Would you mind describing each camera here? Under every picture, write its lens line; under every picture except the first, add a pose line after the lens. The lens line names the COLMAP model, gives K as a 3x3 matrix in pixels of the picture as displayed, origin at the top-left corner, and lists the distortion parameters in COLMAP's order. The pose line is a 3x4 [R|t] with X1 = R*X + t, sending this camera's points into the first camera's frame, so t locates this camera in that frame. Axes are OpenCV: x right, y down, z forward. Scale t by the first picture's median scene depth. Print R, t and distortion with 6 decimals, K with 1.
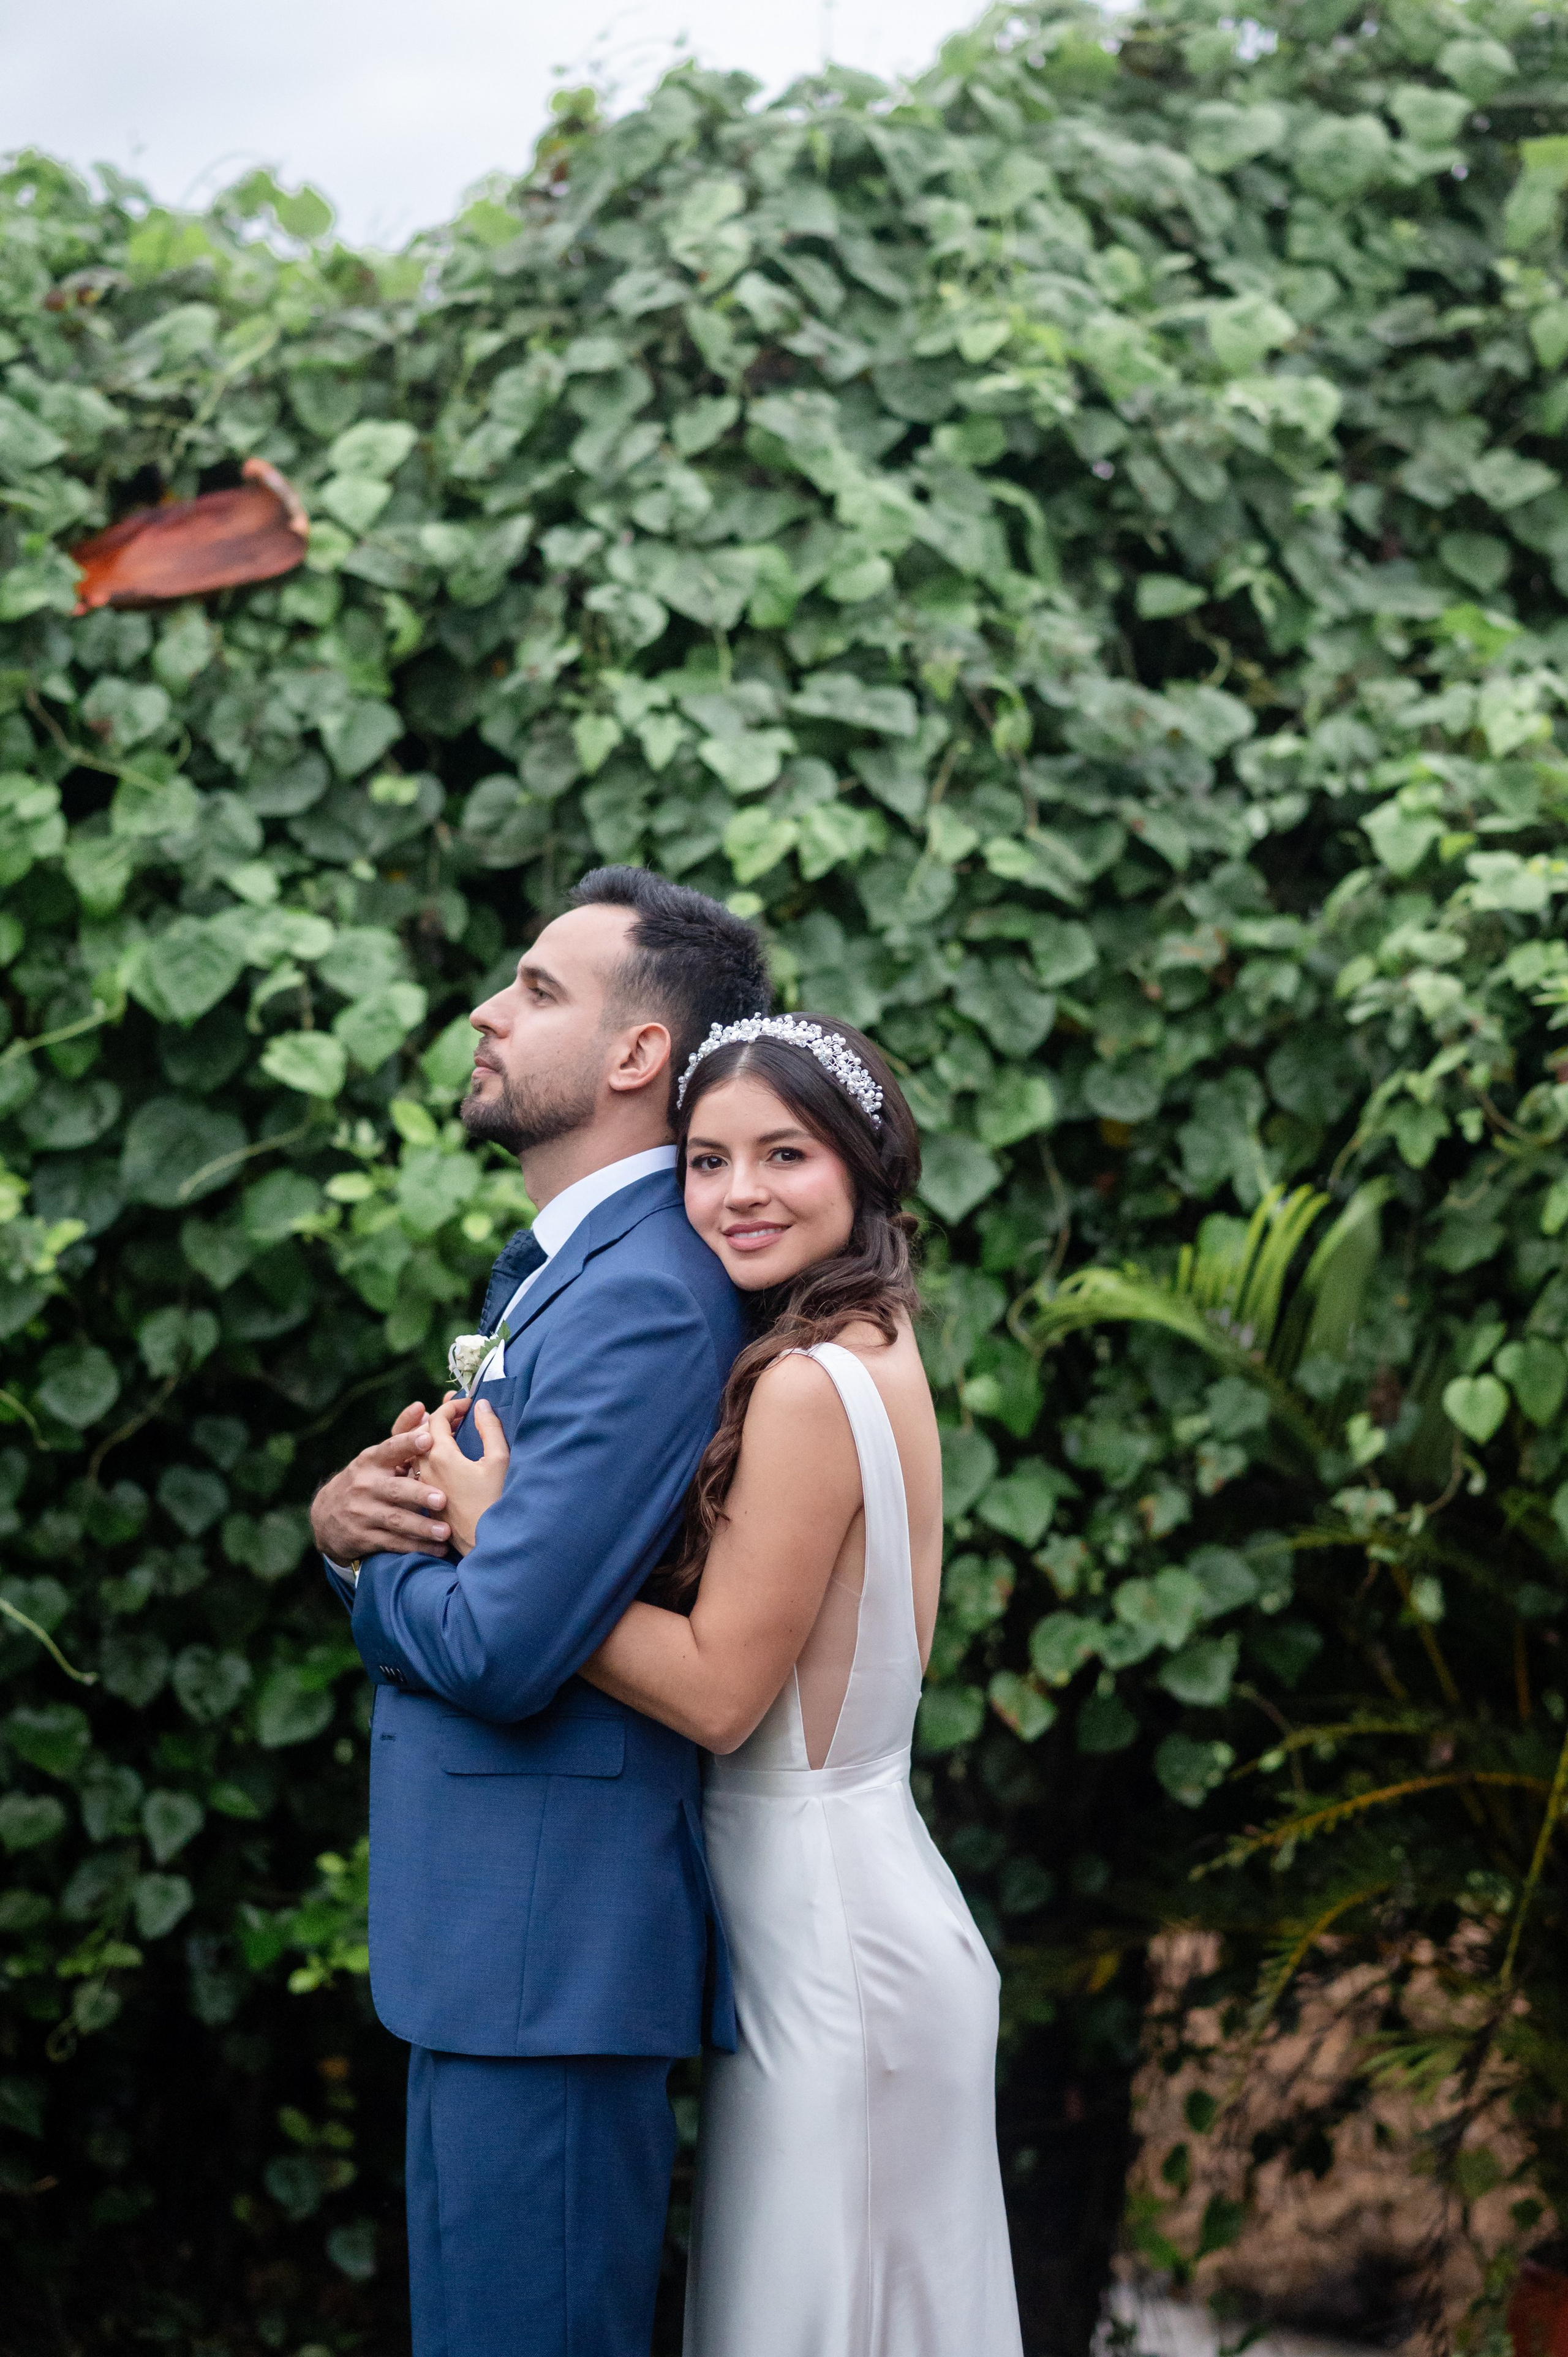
lens RADIAL K [[5856.3, 0, 784.0], [0, 5856.3, 1178.5], [0, 0, 1]] dist [-0.061095, 0.534882]
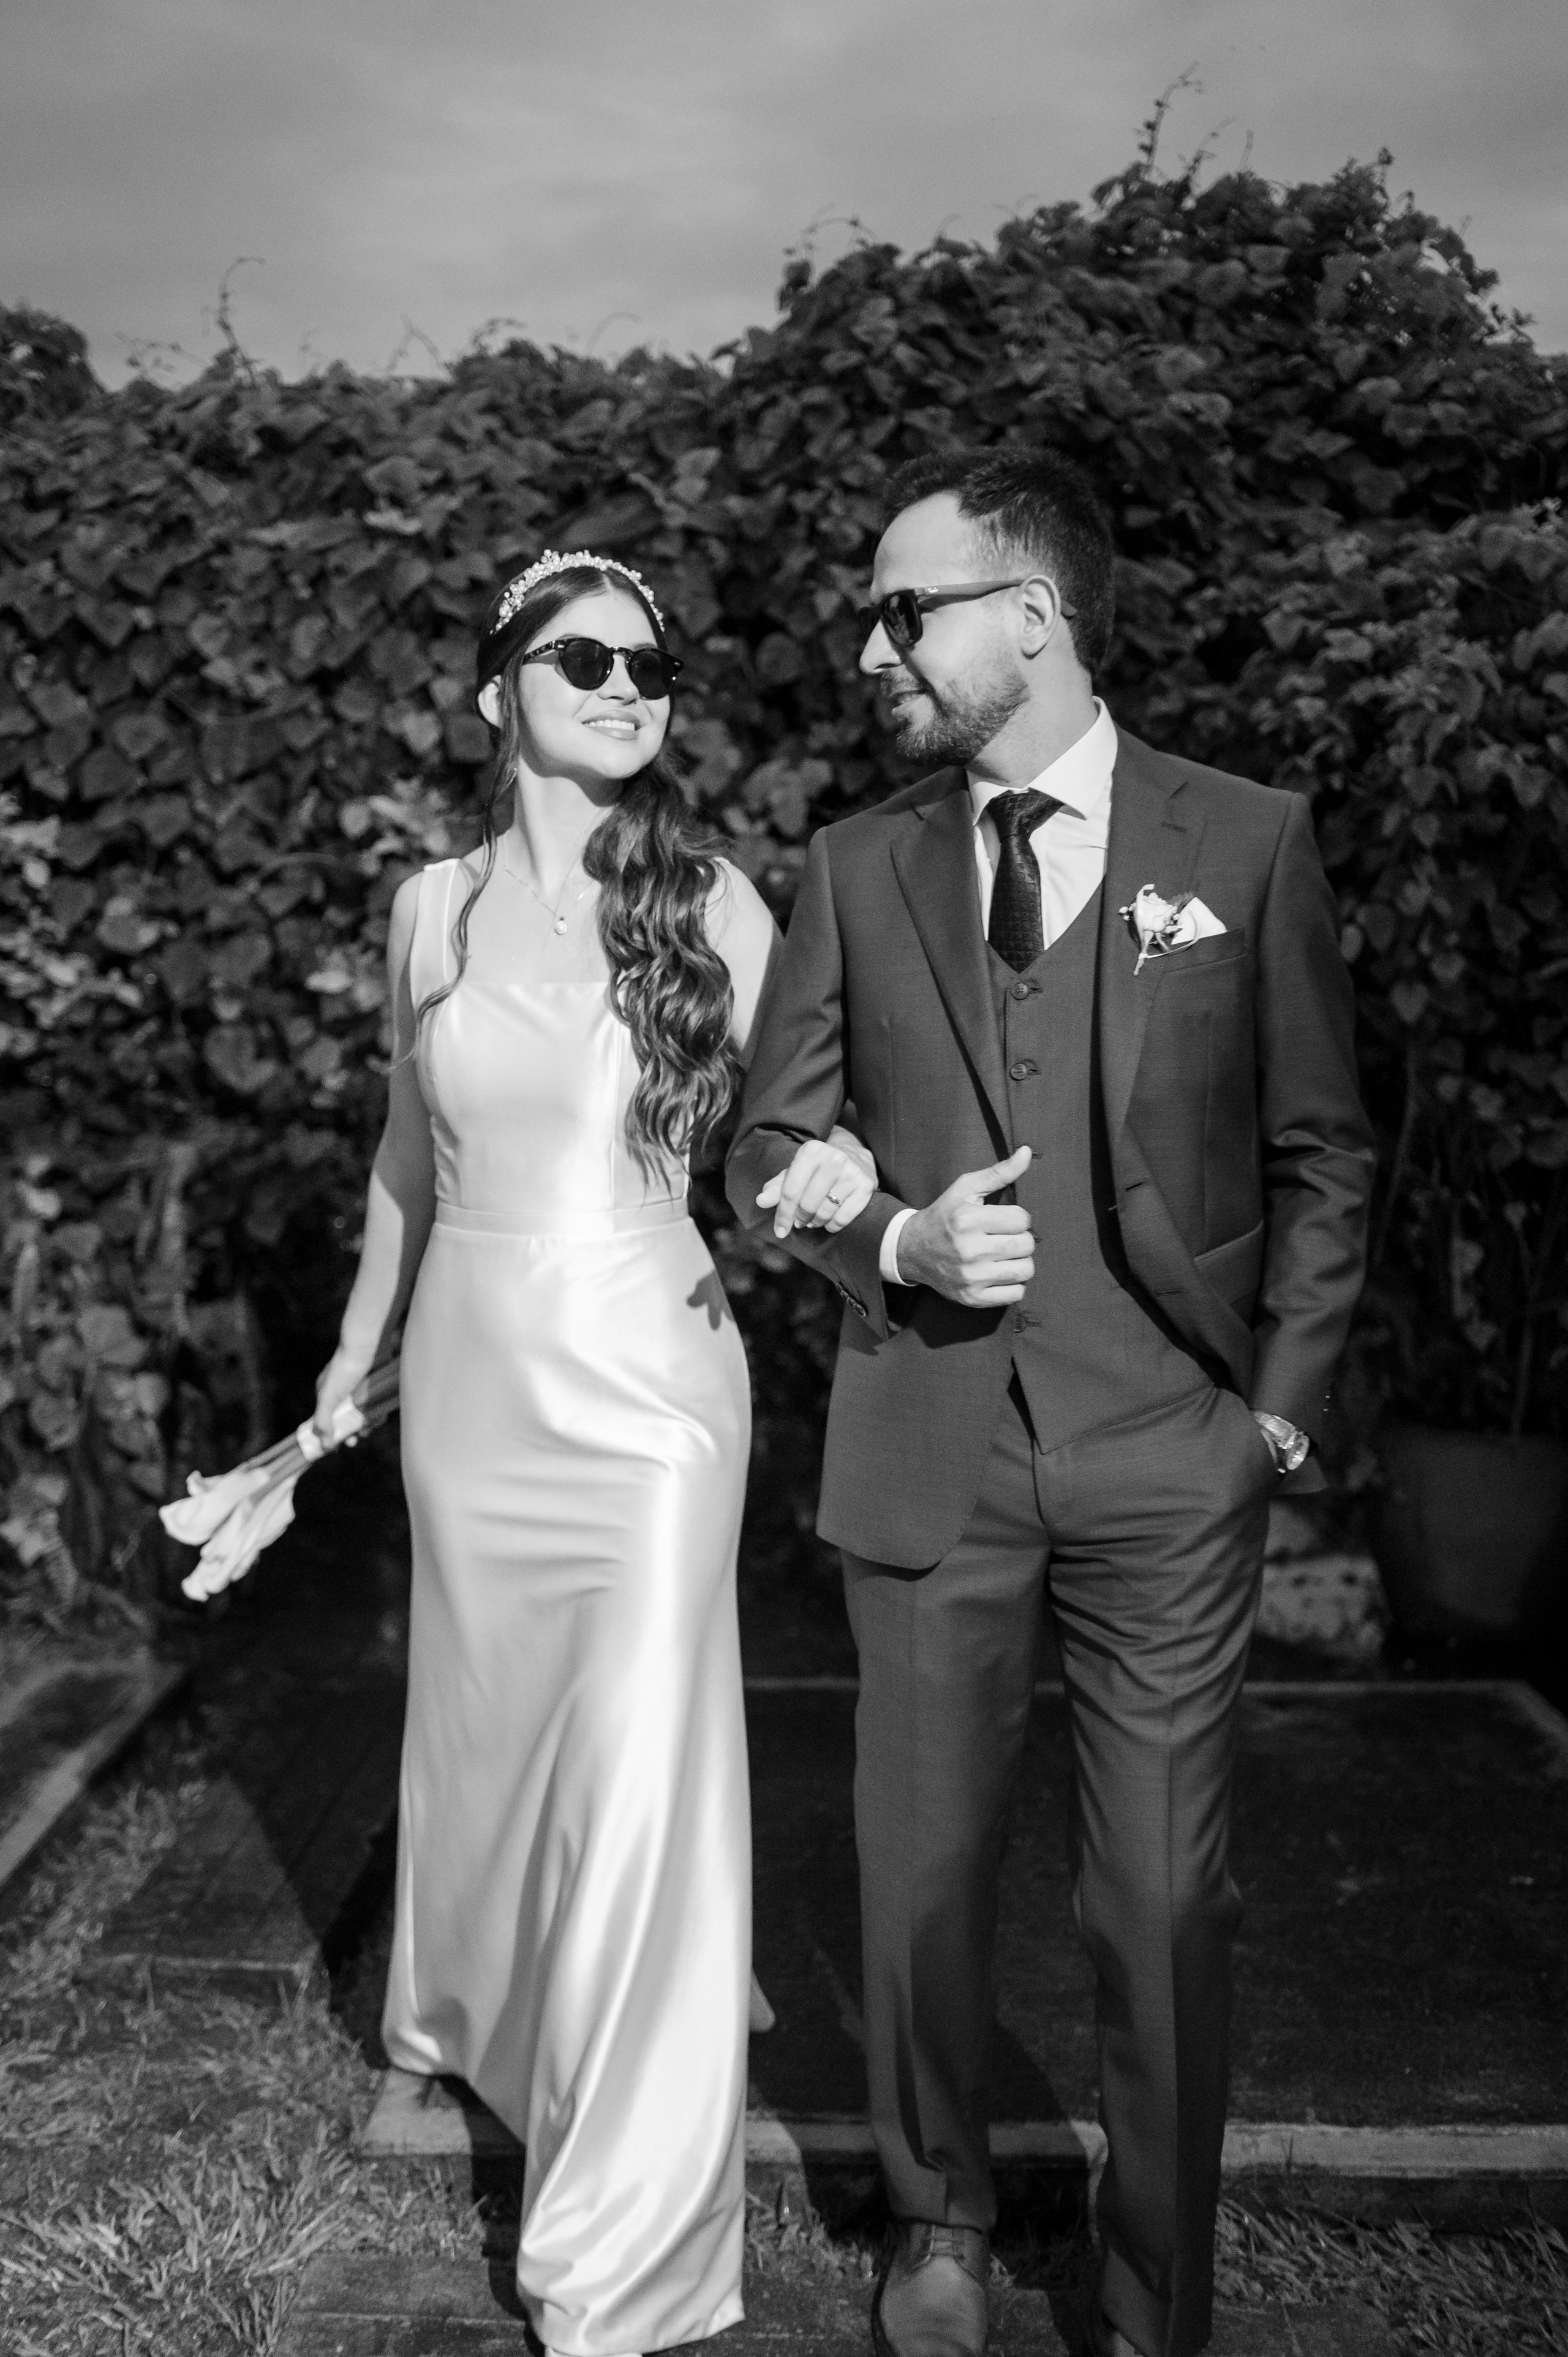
lens RADIAL K [[2233.7, 0, 784.0], [0, 2233.7, 1178.5], [0, 0, 1]] dist [0.001447, 0.006694]
pose [[0.995166, -0.055145, -0.081262, 0.000483], [0.061632, 0.994919, 0.079613, 0.043929], [0.076458, -0.084237, 0.993508, 0.297624]]
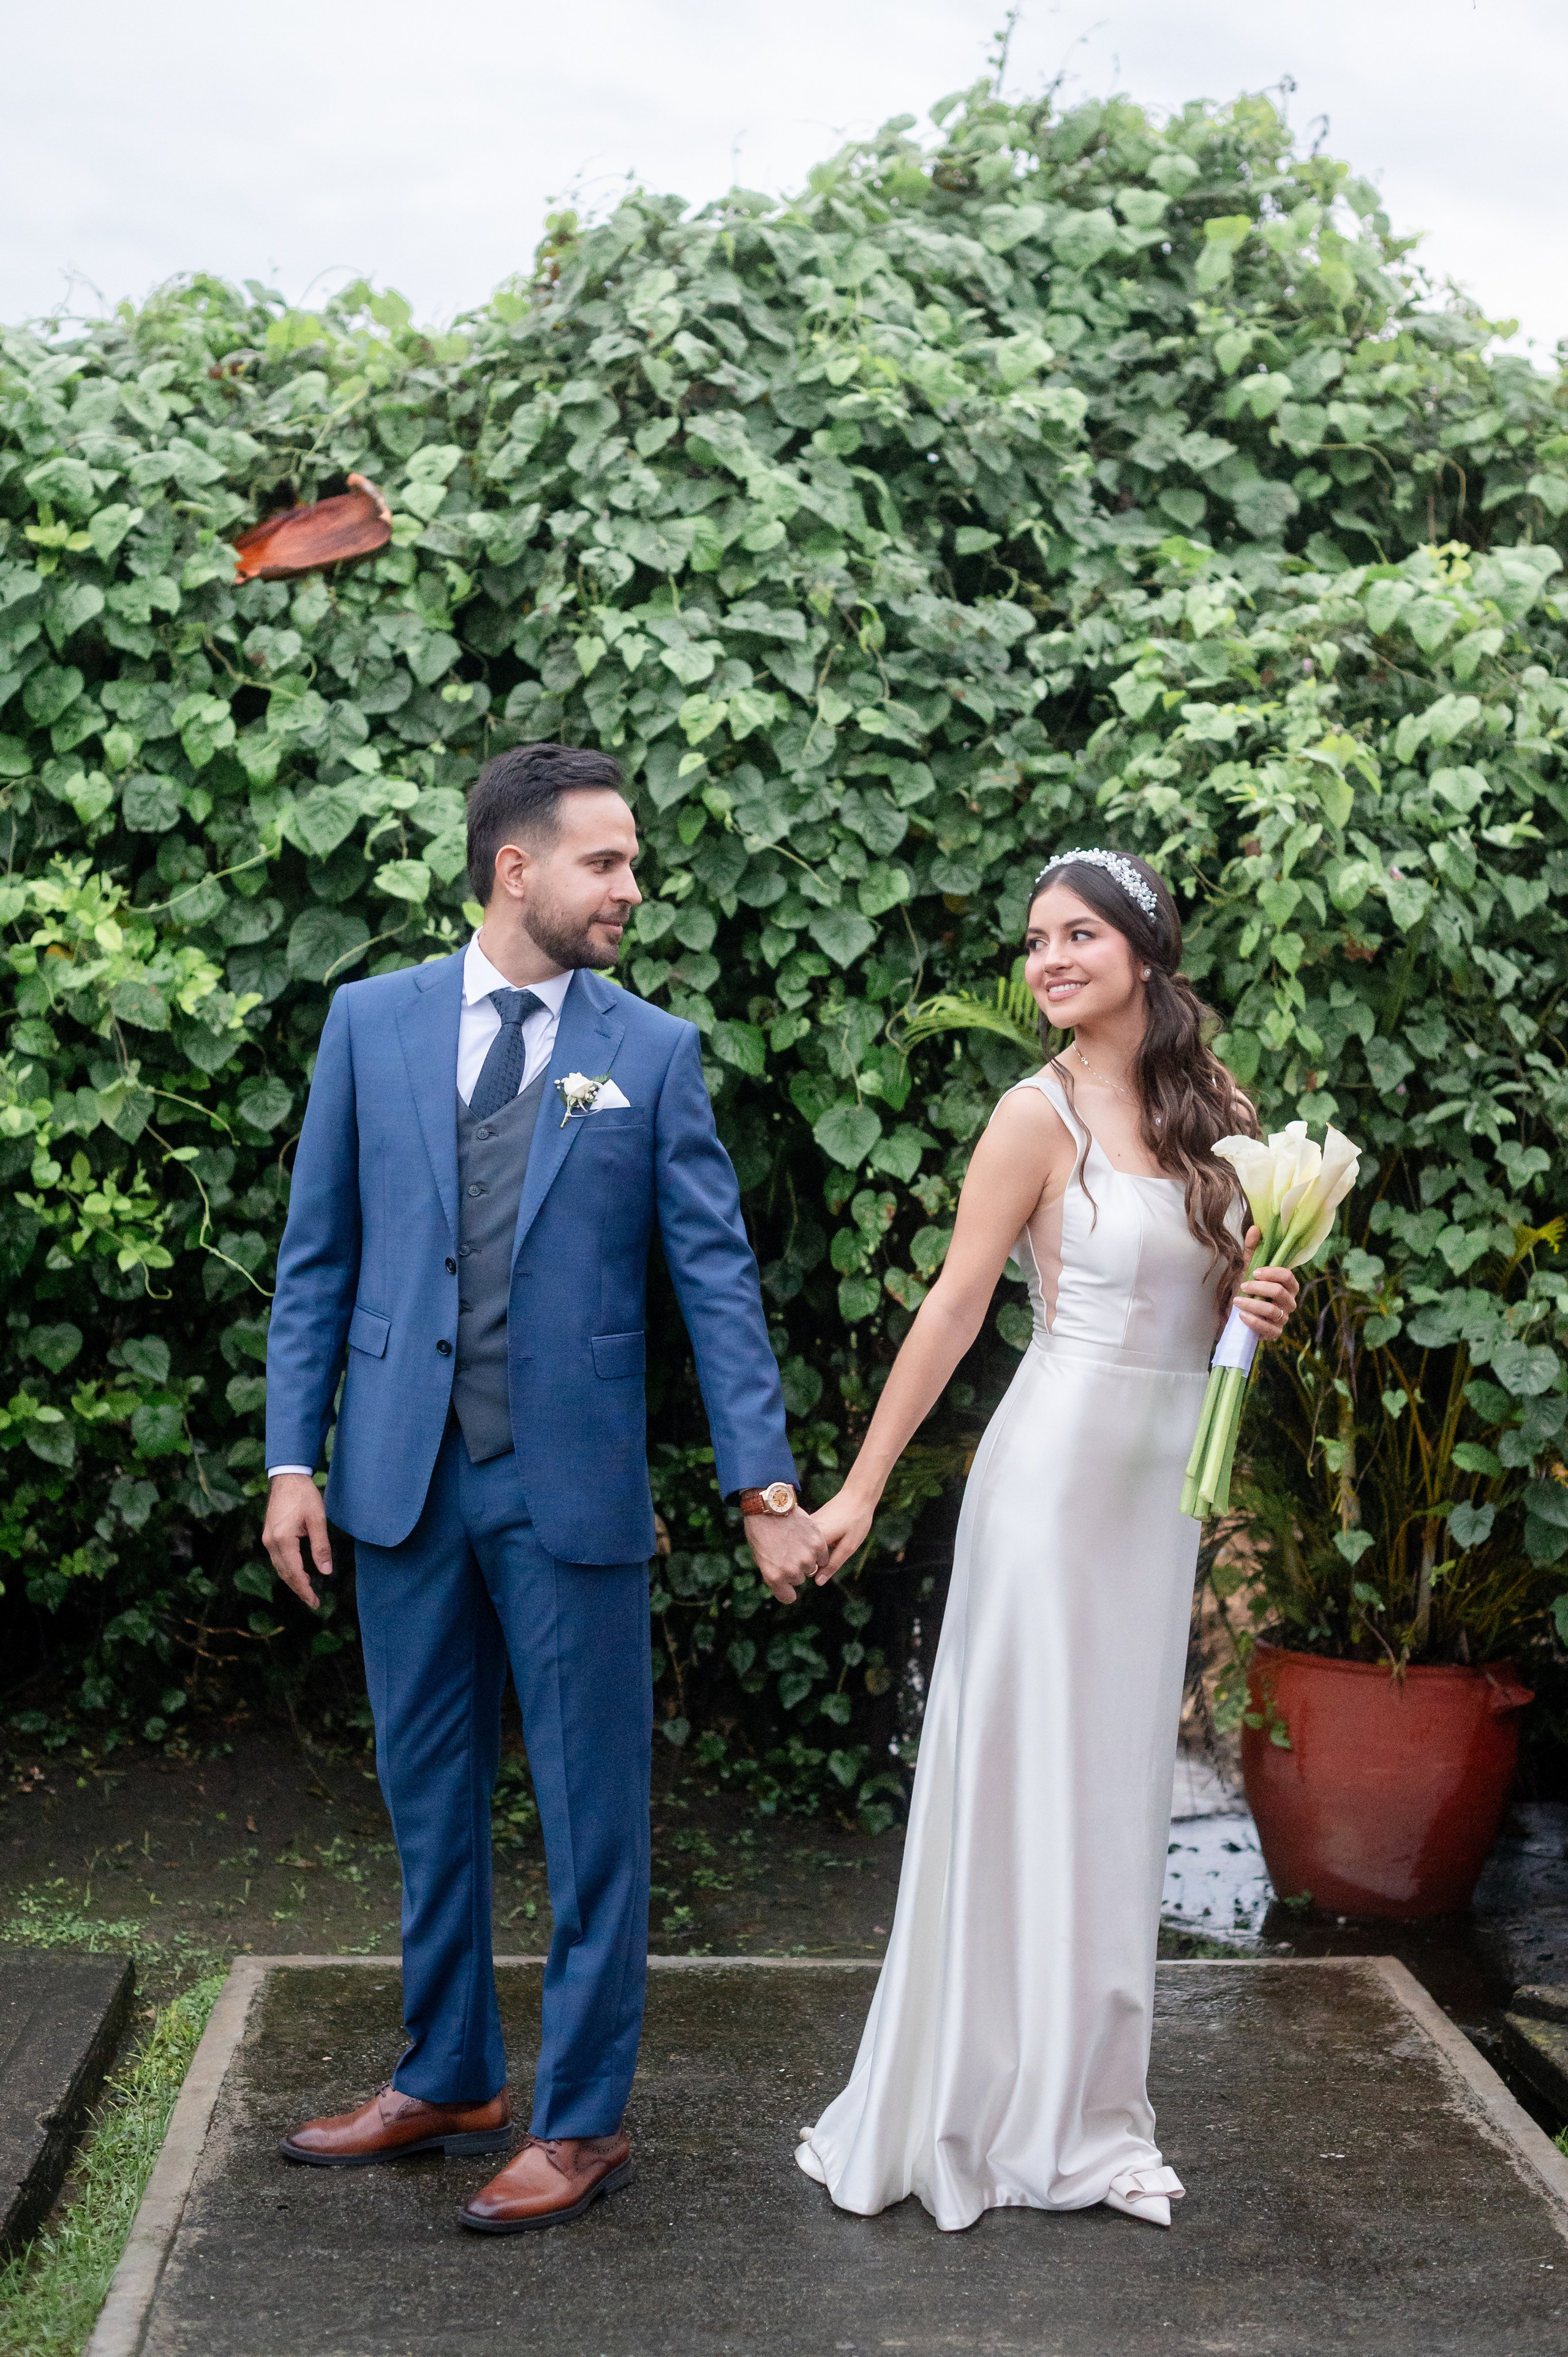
lens RADIAL K [[3608.5, 0, 784.0], [0, 3608.5, 1178.5], [0, 0, 1]] dist [-0.018563, 0.092317]
pose [[0.999018, -0.043228, -0.009734, 0.019636], [0.043758, 0.997042, 0.063179, 0.002108], [0.006974, -0.063543, 0.997955, 0.078911]]
